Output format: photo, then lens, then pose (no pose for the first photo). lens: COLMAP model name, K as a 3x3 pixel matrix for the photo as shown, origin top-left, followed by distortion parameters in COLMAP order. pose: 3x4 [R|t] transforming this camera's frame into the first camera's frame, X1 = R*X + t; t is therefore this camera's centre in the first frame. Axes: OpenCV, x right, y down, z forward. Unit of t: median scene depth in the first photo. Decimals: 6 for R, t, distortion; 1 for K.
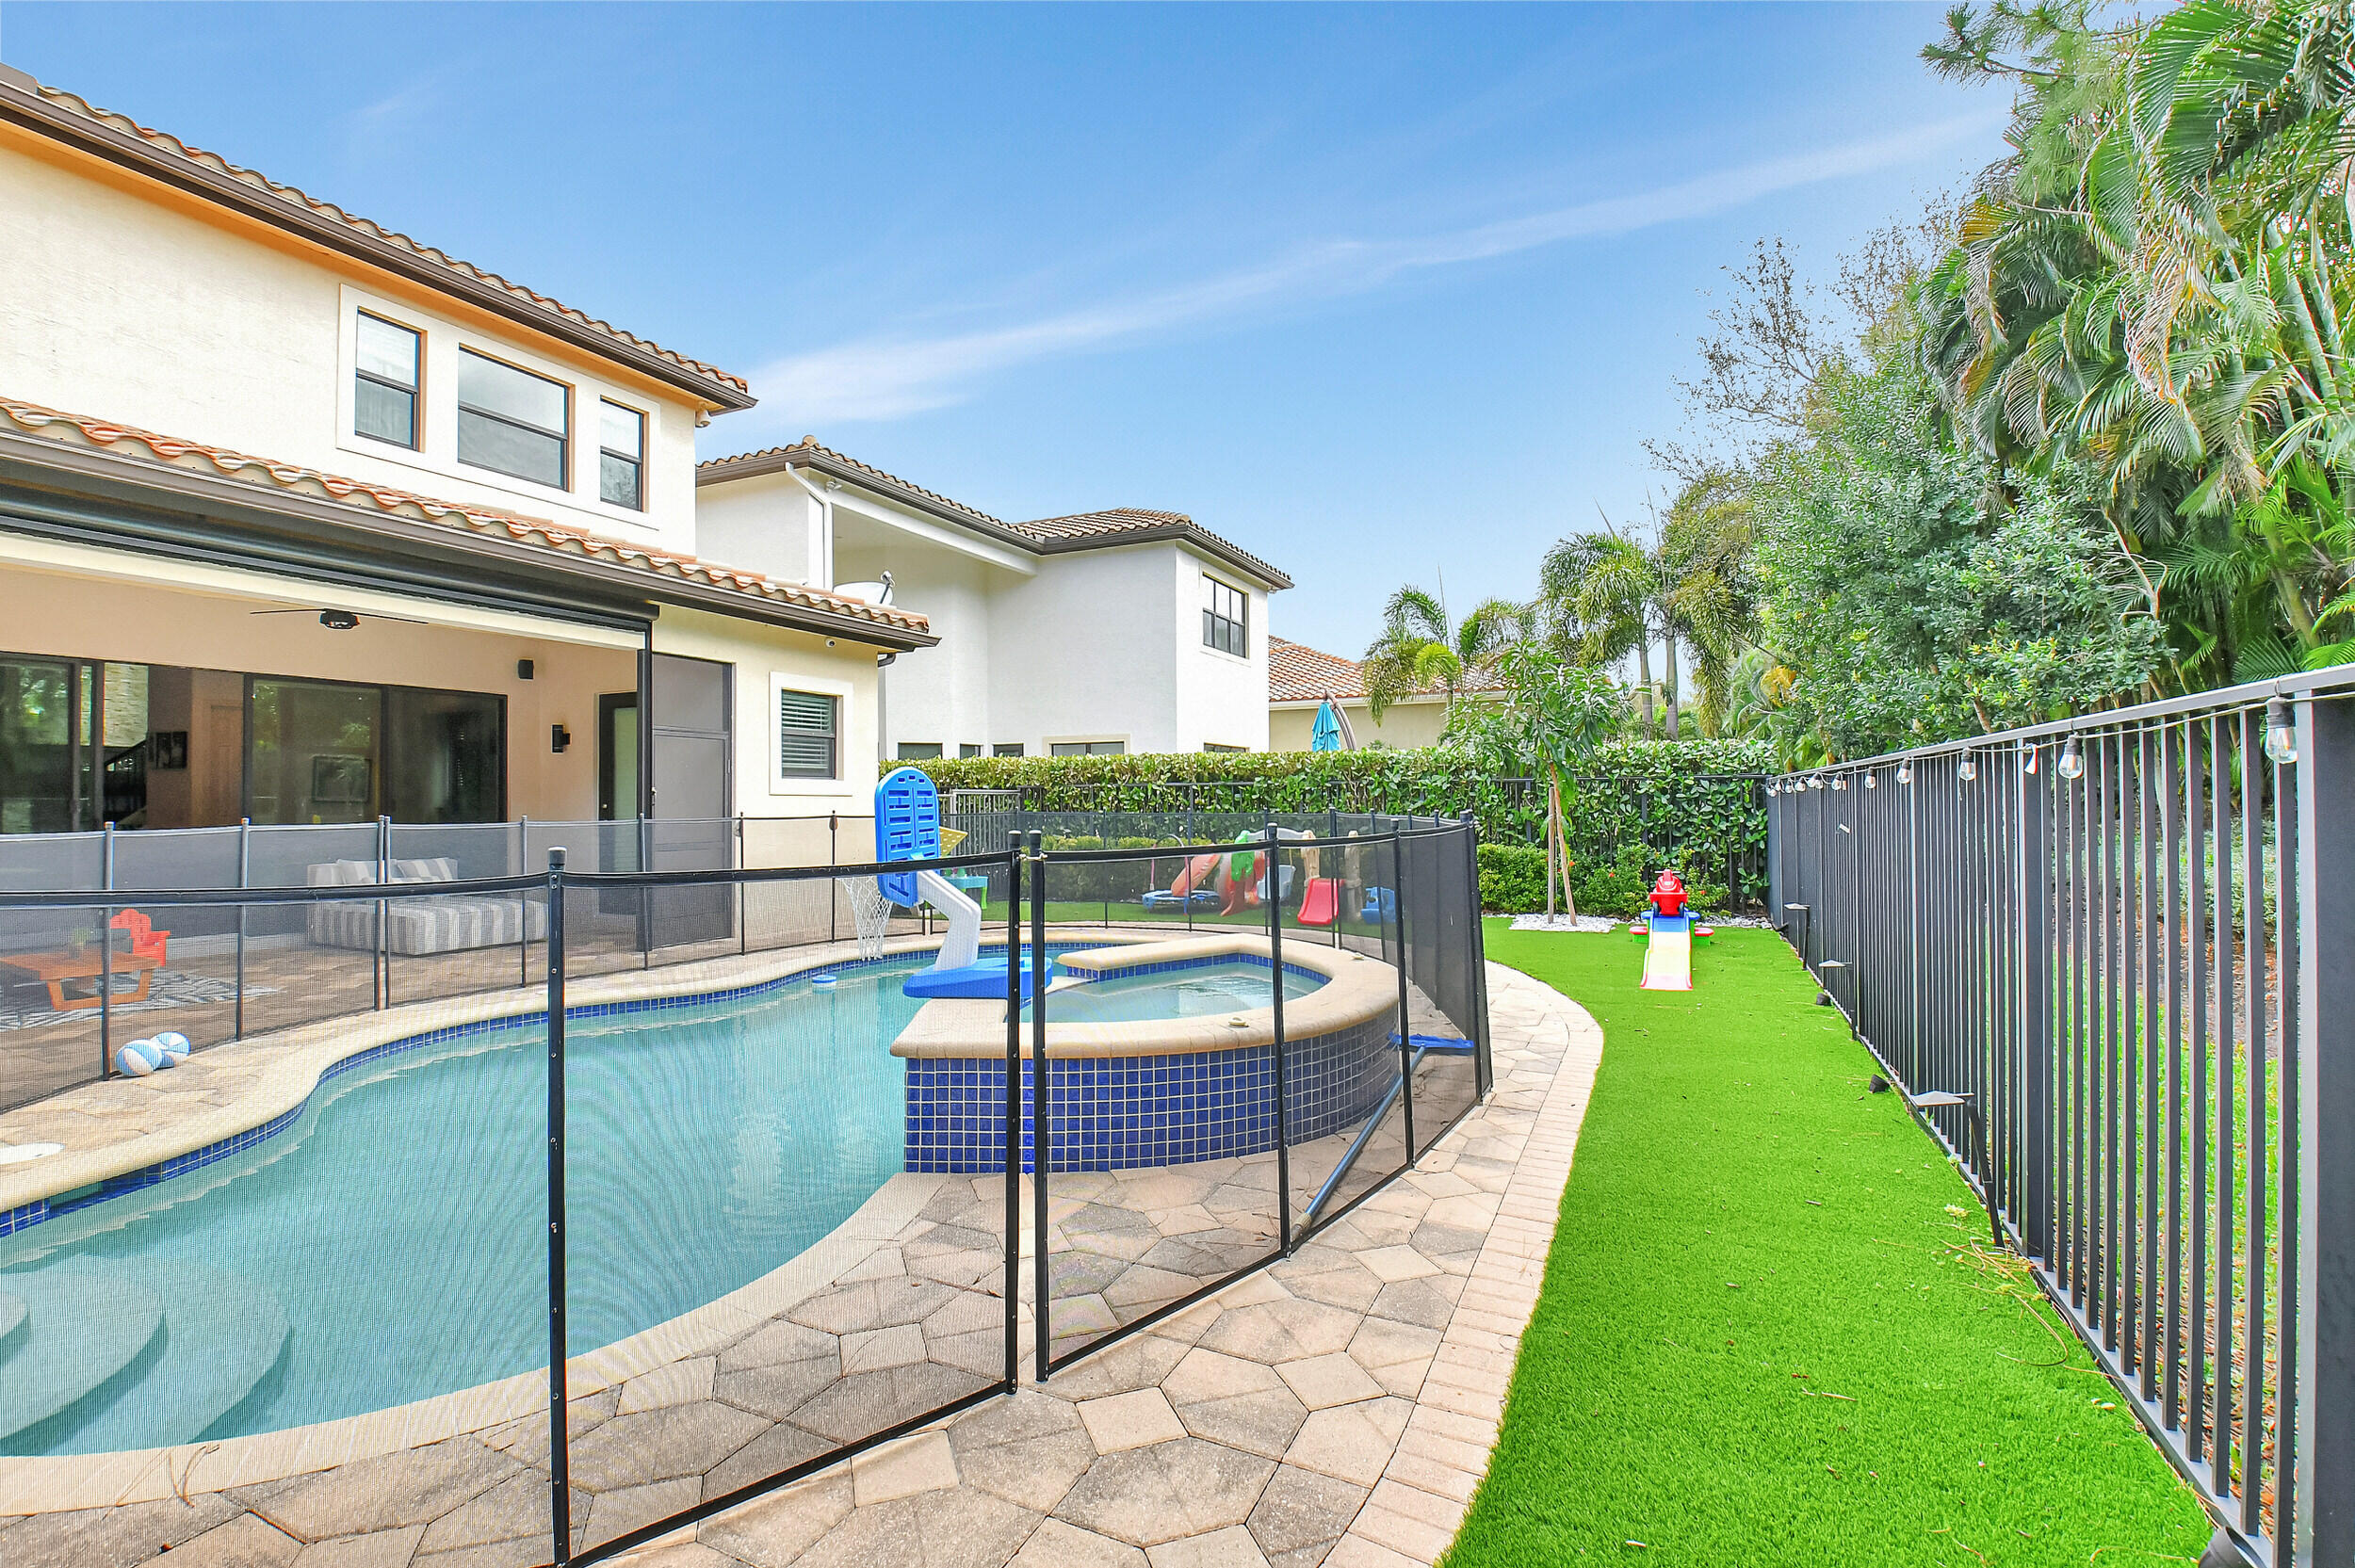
lens RADIAL K [[1050.1, 0, 1168.4], [0, 1050.1, 791.8], [0, 0, 1]] dist [0.021569, -0.028428]
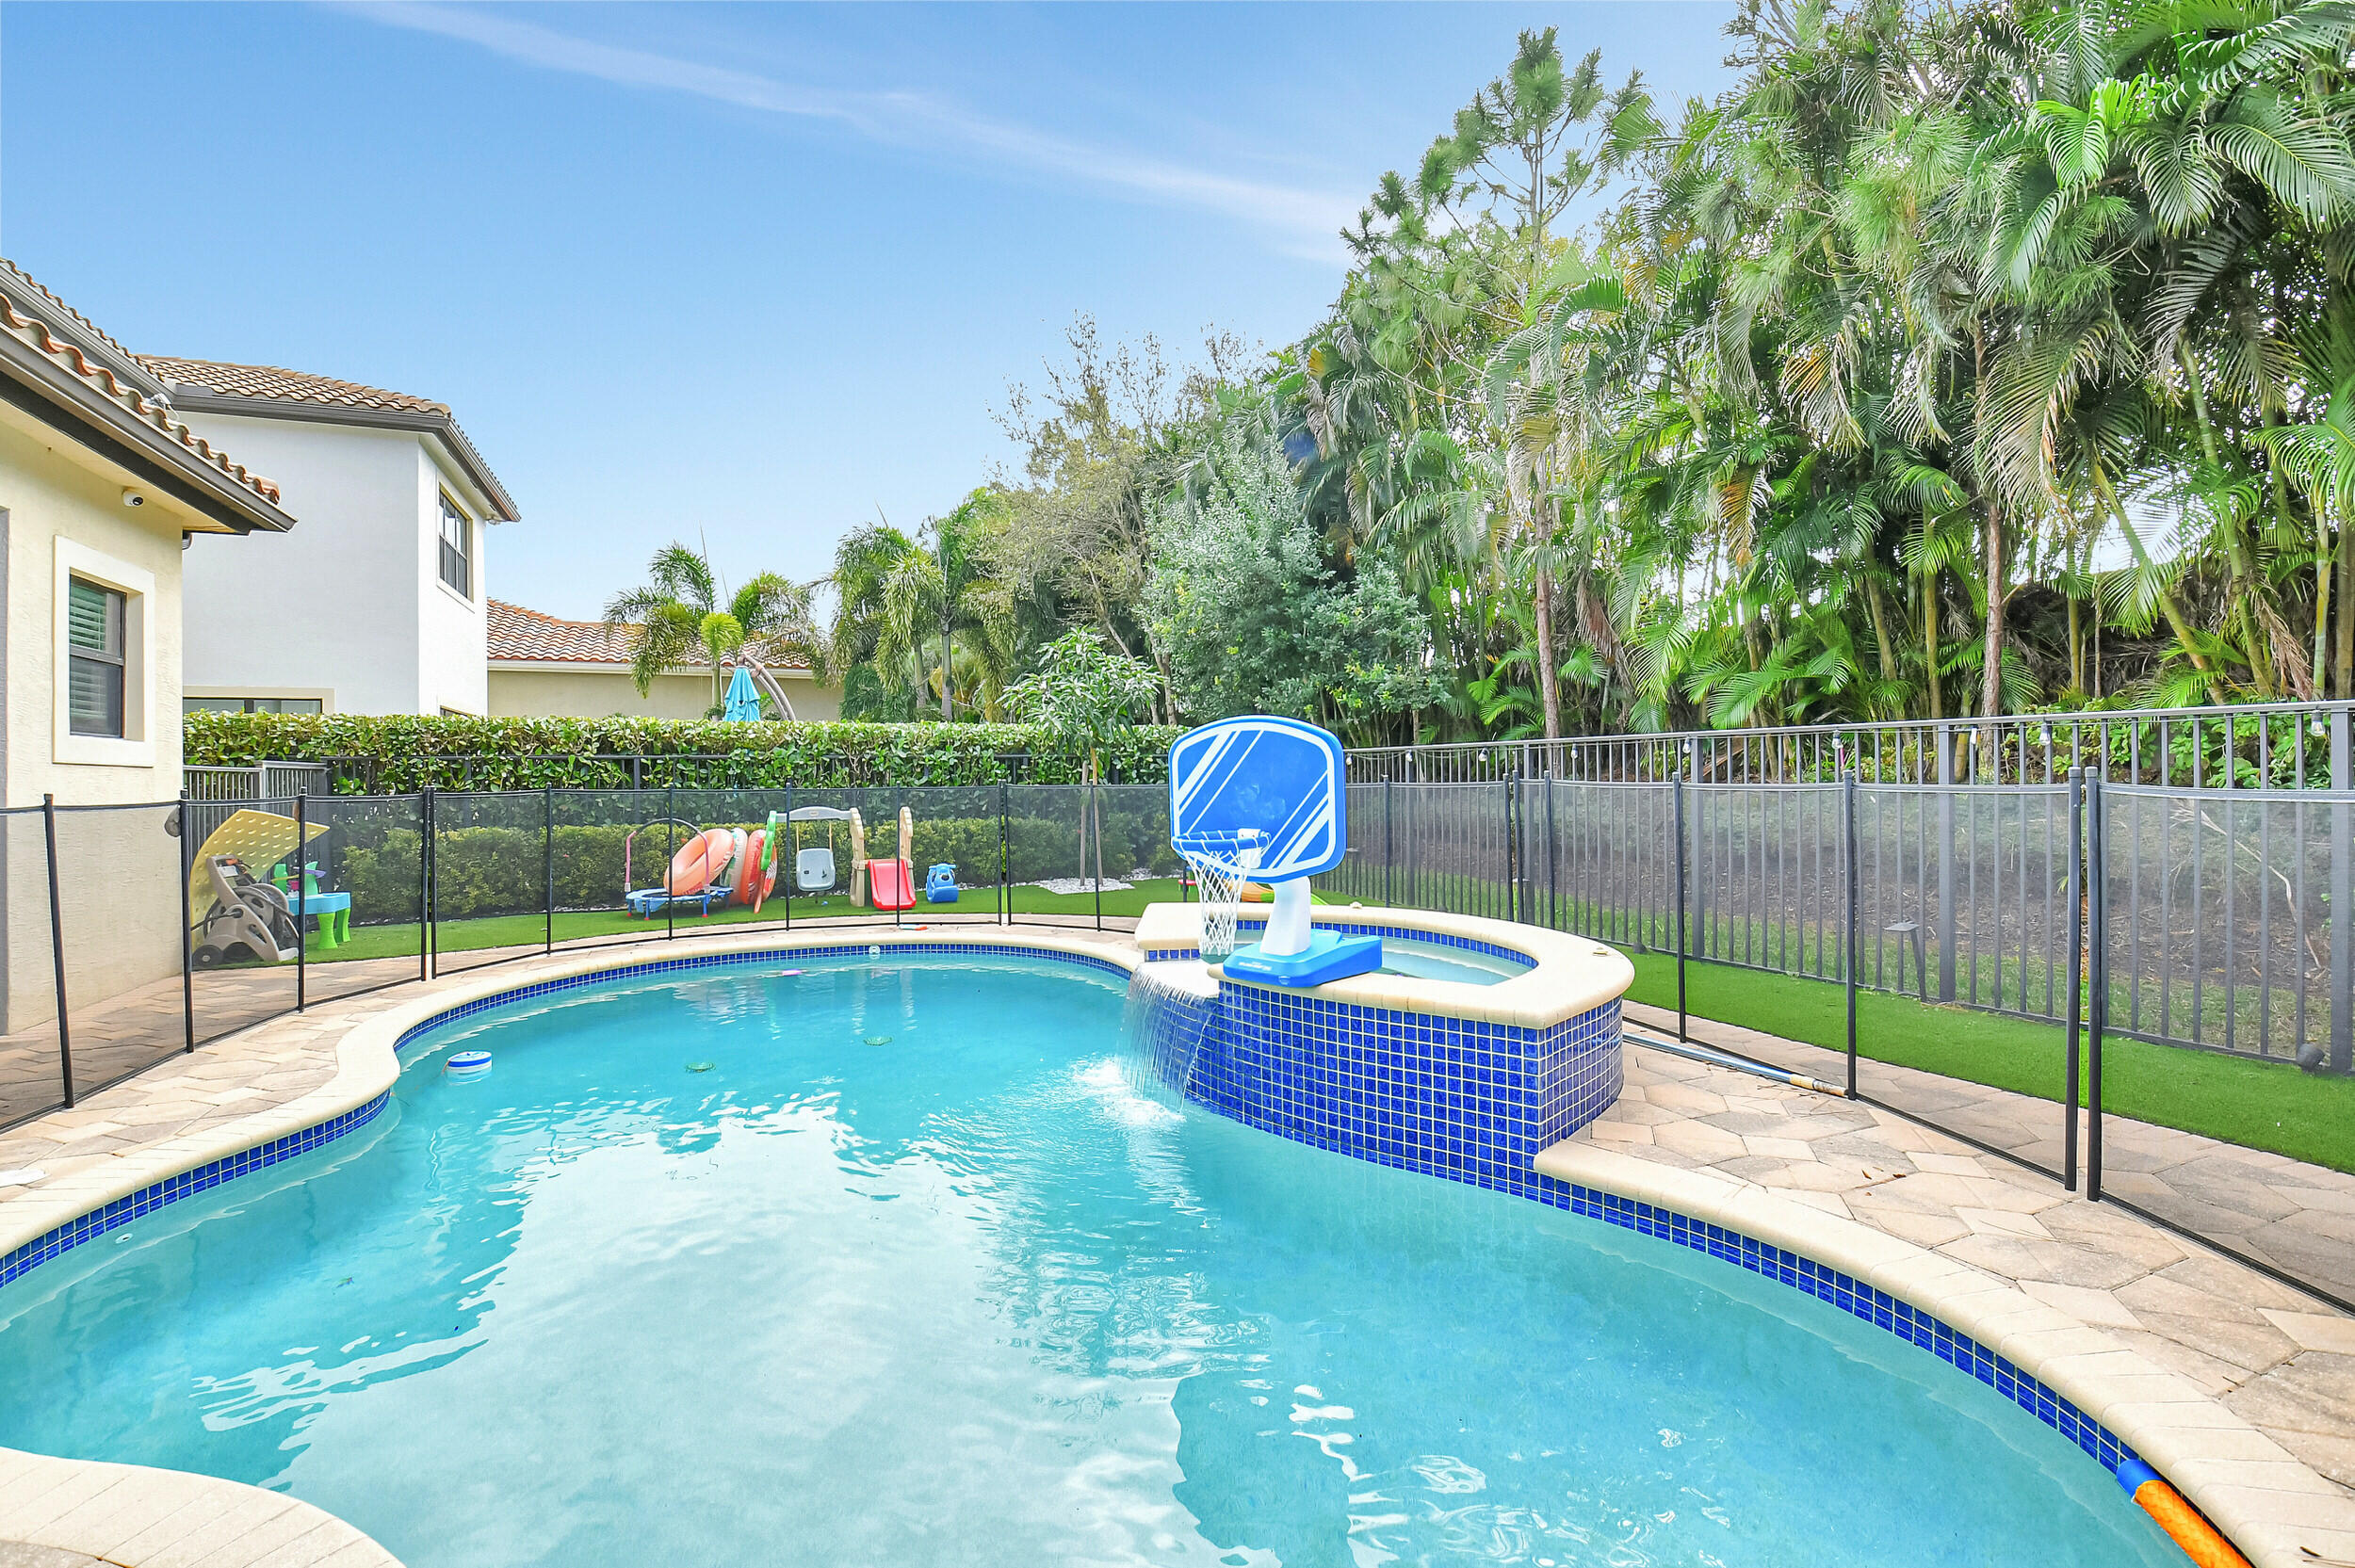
lens RADIAL K [[1038.1, 0, 1166.0], [0, 1038.1, 776.8], [0, 0, 1]] dist [0.013954, -0.027836]
pose [[0.652078, -0.001051, 0.758151, -0.635305], [0.002097, 0.999998, -0.000417, 0.018616], [-0.758149, 0.001862, 0.652079, 0.363063]]
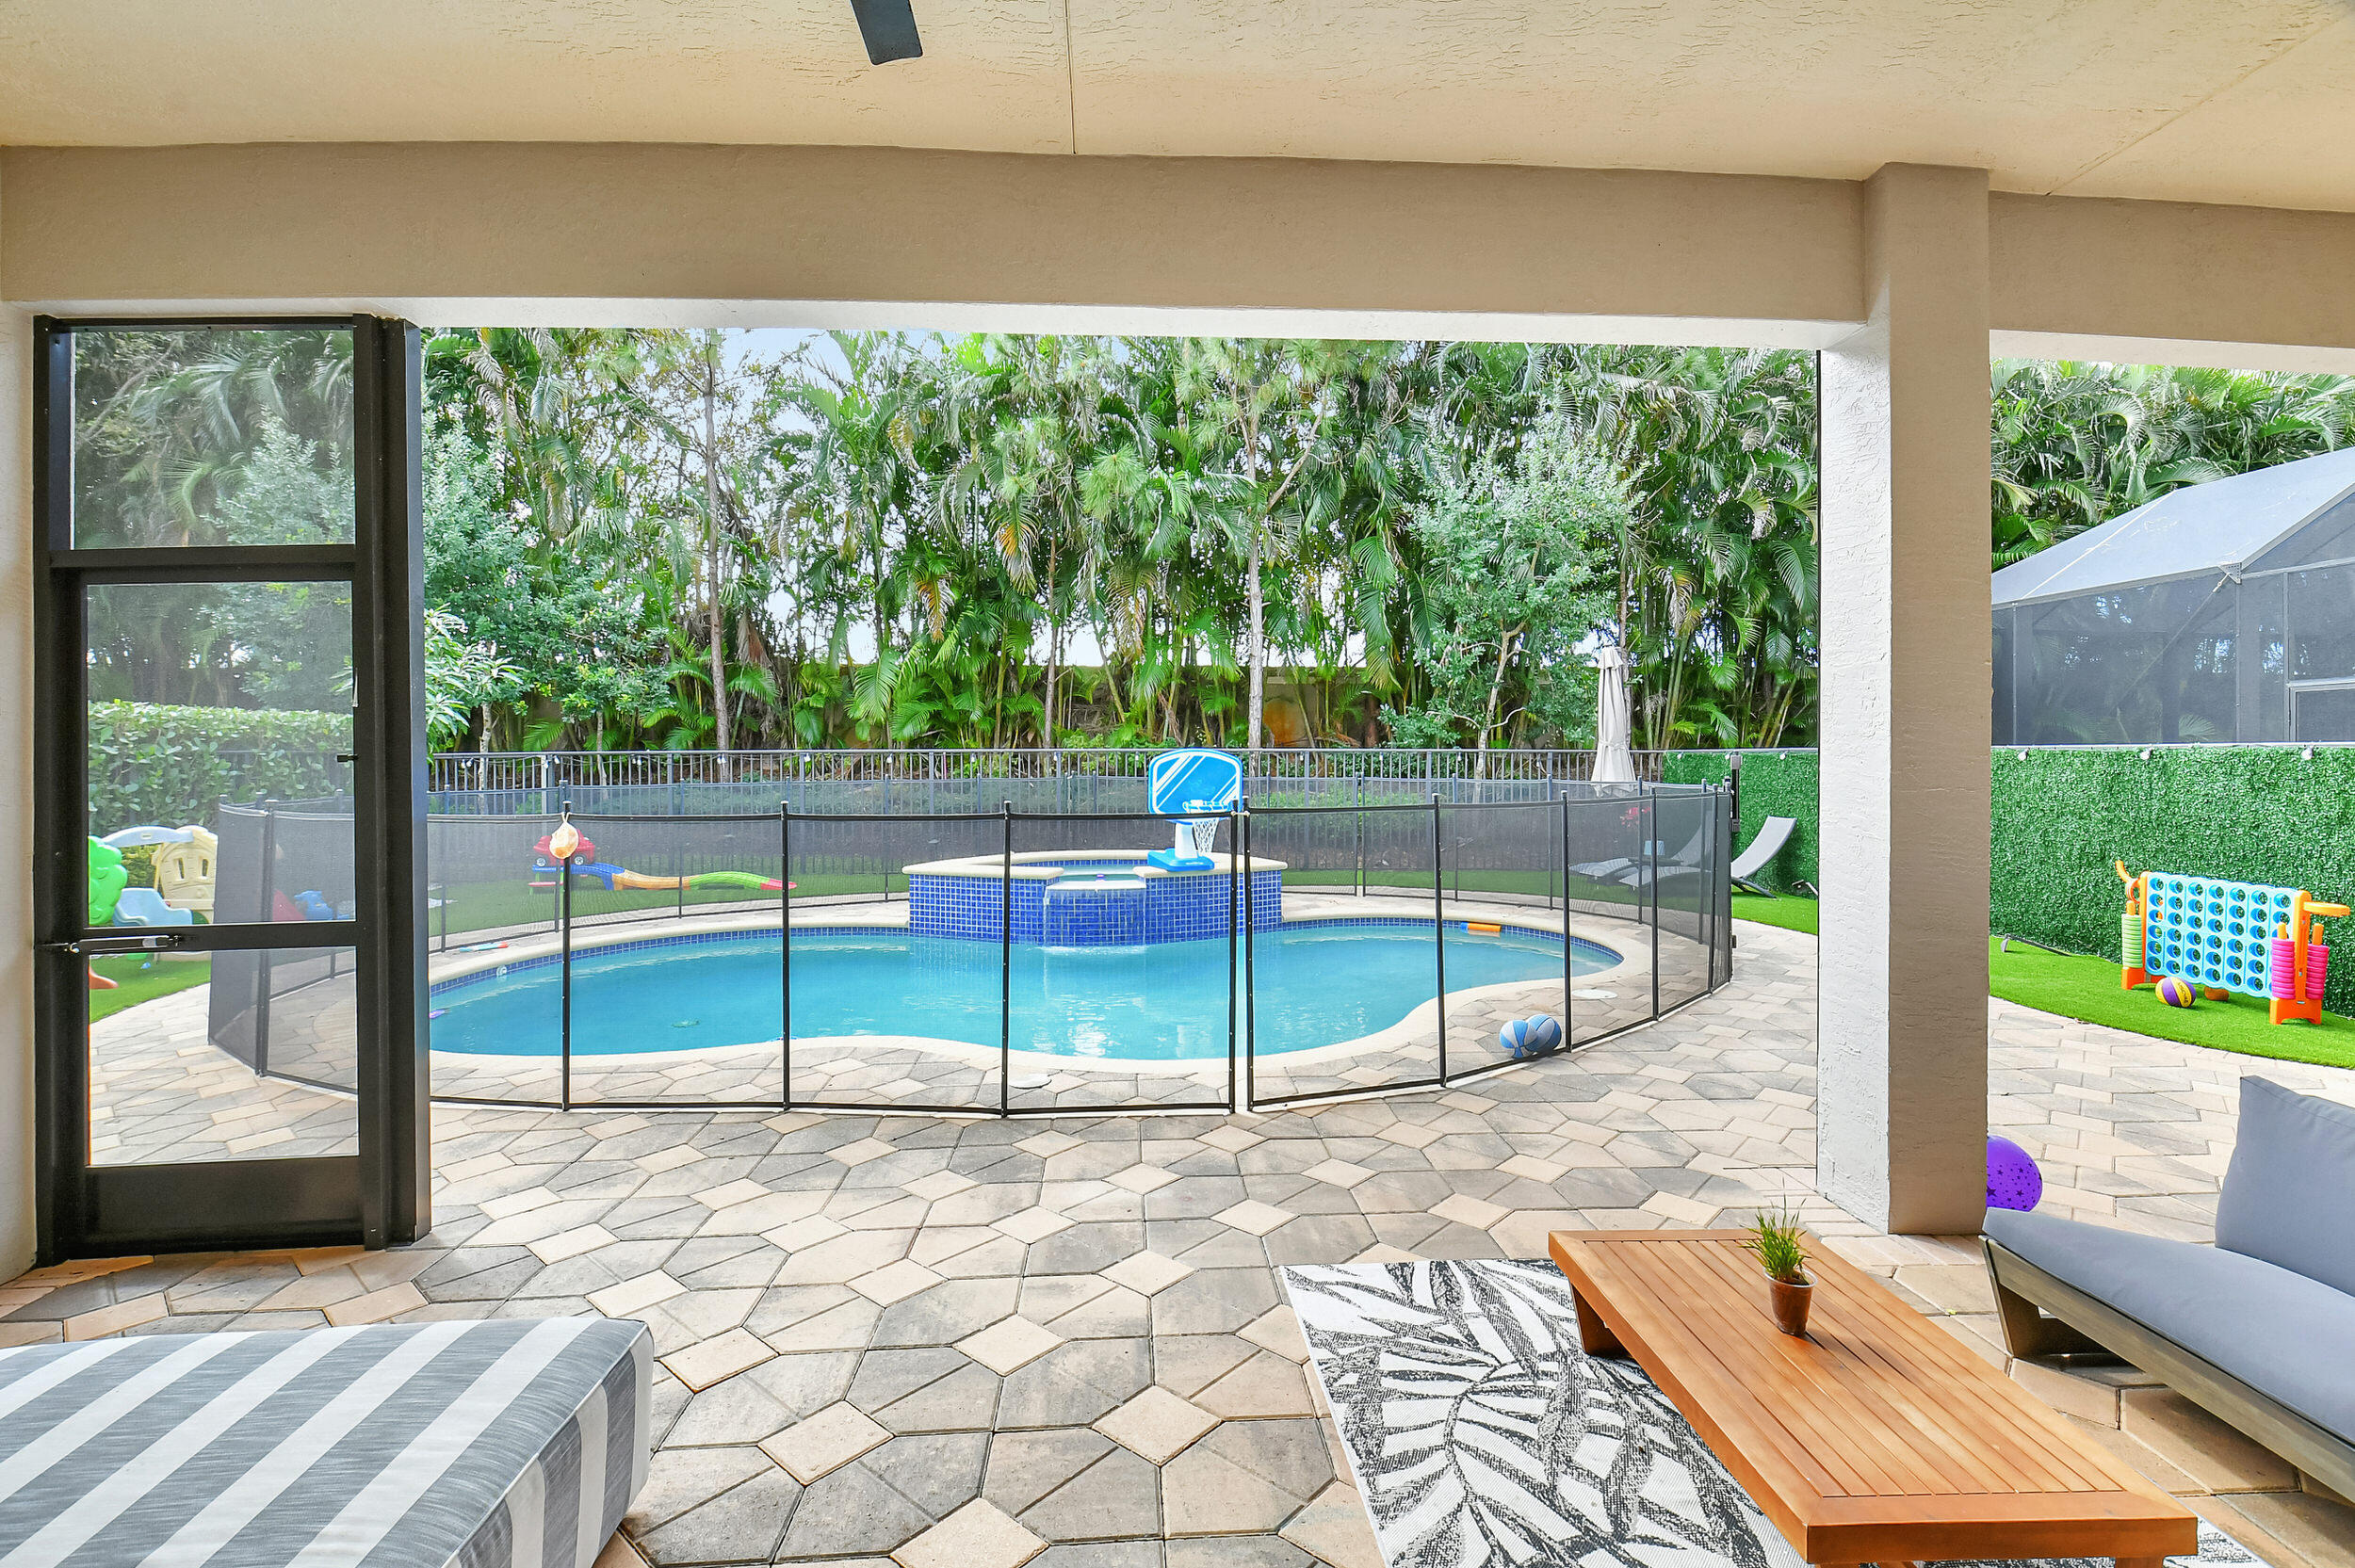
lens RADIAL K [[1038.1, 0, 1166.0], [0, 1038.1, 776.8], [0, 0, 1]] dist [0.013954, -0.027836]
pose [[-0.474888, -0.009247, 0.879998, -1.253374], [0.000557, 0.999941, 0.010809, 0.005087], [-0.880046, 0.005623, -0.474855, 1.327751]]
